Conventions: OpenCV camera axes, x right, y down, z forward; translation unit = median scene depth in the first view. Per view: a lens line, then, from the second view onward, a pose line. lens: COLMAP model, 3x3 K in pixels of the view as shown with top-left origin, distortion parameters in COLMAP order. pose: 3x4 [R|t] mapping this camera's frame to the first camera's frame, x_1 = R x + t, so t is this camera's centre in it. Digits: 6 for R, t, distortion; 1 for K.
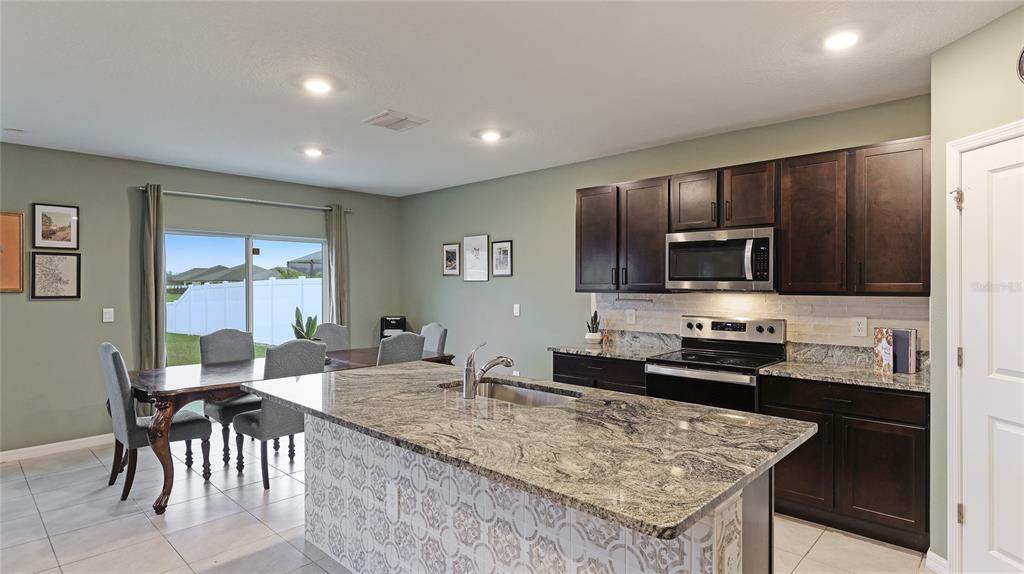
lens RADIAL K [[535.5, 0, 505.9], [0, 535.5, 289.4], [0, 0, 1]] dist [0.003802, 0.000393]
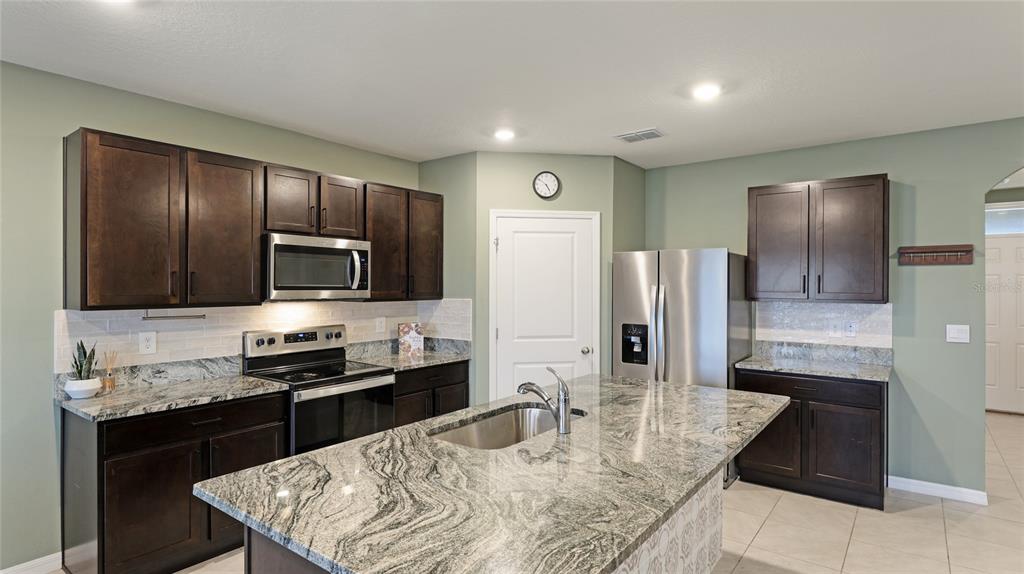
lens RADIAL K [[535.5, 0, 515.8], [0, 535.5, 284.9], [0, 0, 1]] dist [0.003802, 0.000393]
pose [[-0.120272, -0.002810, 0.992737, -0.567398], [0.006597, 0.999972, 0.003630, -0.024454], [-0.992719, 0.006985, -0.120251, 0.727962]]
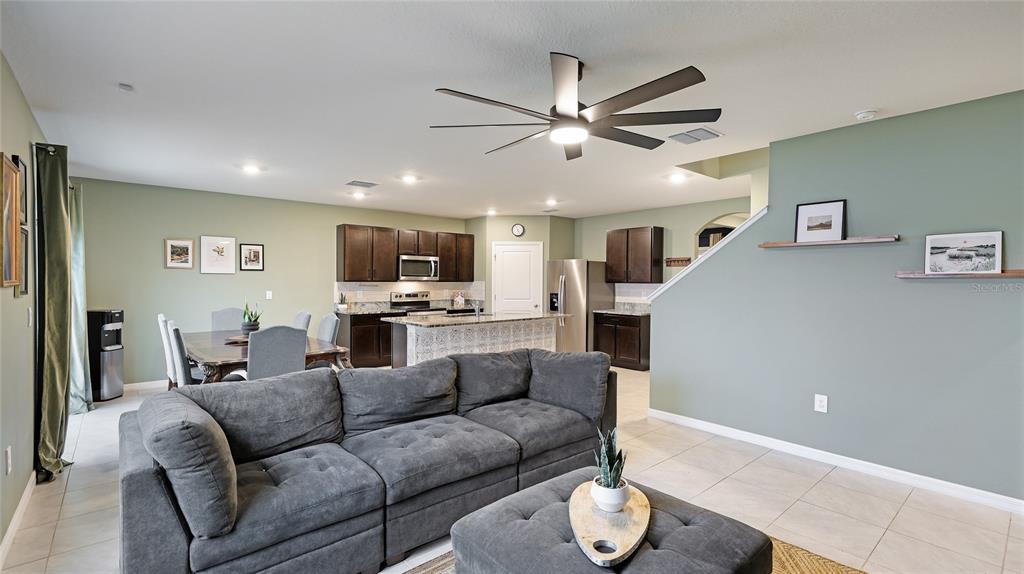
lens RADIAL K [[459.6, 0, 508.8], [0, 459.6, 282.8], [0, 0, 1]] dist [0.015563, 0.000146]
pose [[0.100870, -0.007143, 0.994874, -1.569056], [0.002558, 0.999973, 0.006920, -0.001043], [-0.994896, 0.001847, 0.100886, 0.357579]]
